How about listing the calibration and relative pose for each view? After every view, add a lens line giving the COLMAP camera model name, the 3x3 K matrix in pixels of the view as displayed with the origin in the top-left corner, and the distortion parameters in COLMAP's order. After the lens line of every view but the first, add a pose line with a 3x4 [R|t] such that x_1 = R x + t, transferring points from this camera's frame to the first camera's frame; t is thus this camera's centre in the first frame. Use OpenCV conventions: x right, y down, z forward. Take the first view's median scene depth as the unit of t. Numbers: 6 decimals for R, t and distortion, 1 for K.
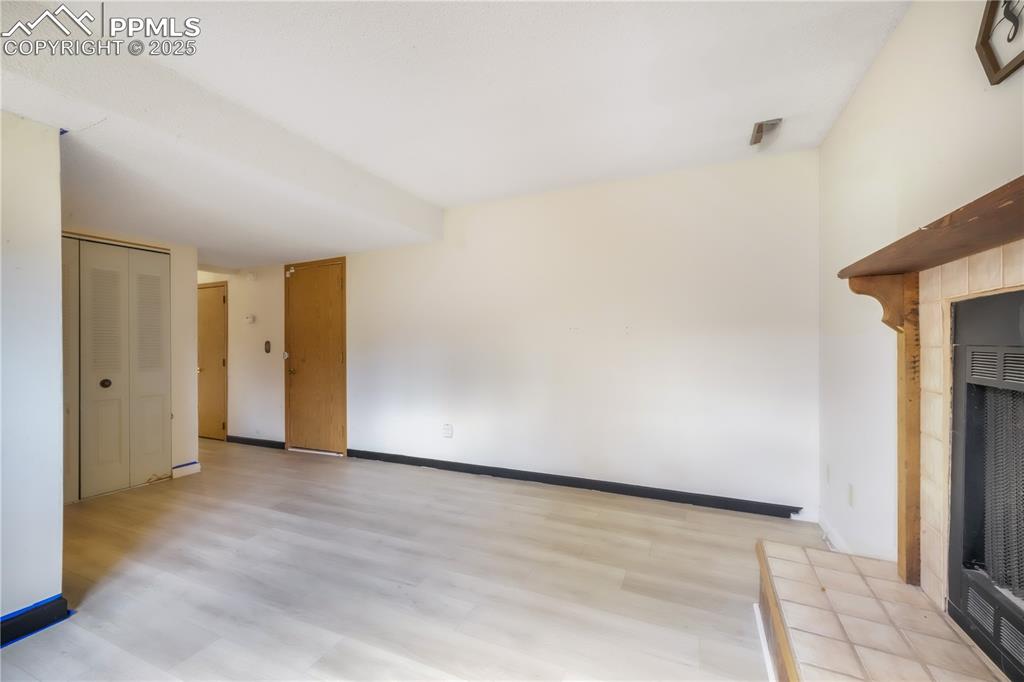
lens RADIAL K [[412.6, 0, 512.0], [0, 412.6, 341.0], [0, 0, 1]] dist [-0.000110, -0.000007]
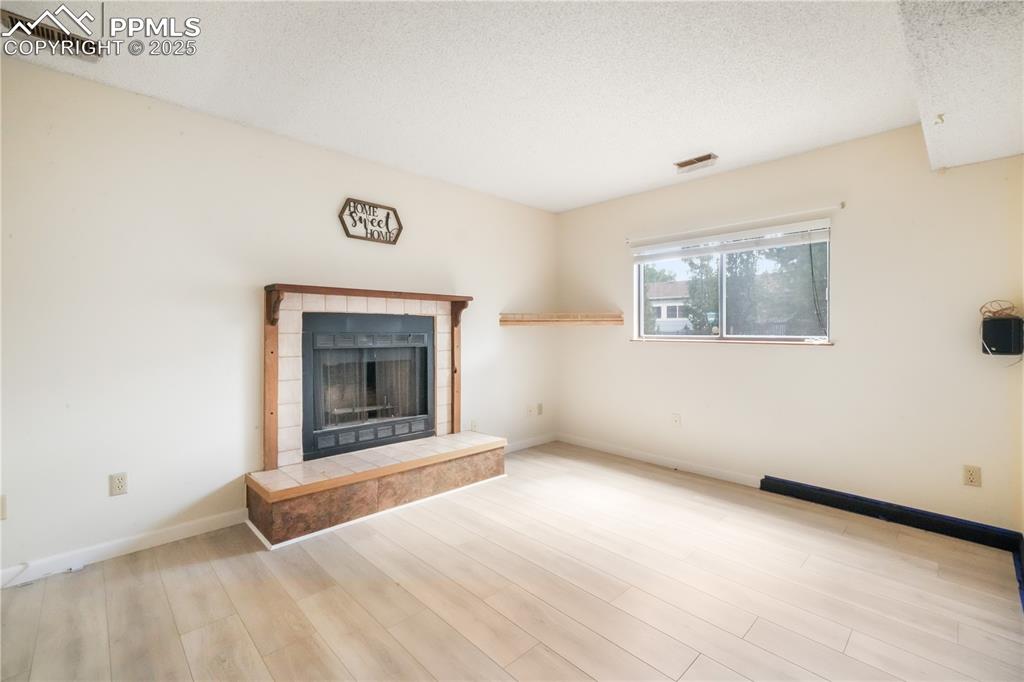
lens RADIAL K [[439.3, 0, 512.0], [0, 439.3, 341.0], [0, 0, 1]] dist [0.000037, 0.000006]
pose [[-0.927708, -0.000552, 0.373307, -0.484479], [0.002490, 0.999967, 0.007669, 0.023804], [-0.373300, 0.008044, -0.927676, 1.740220]]
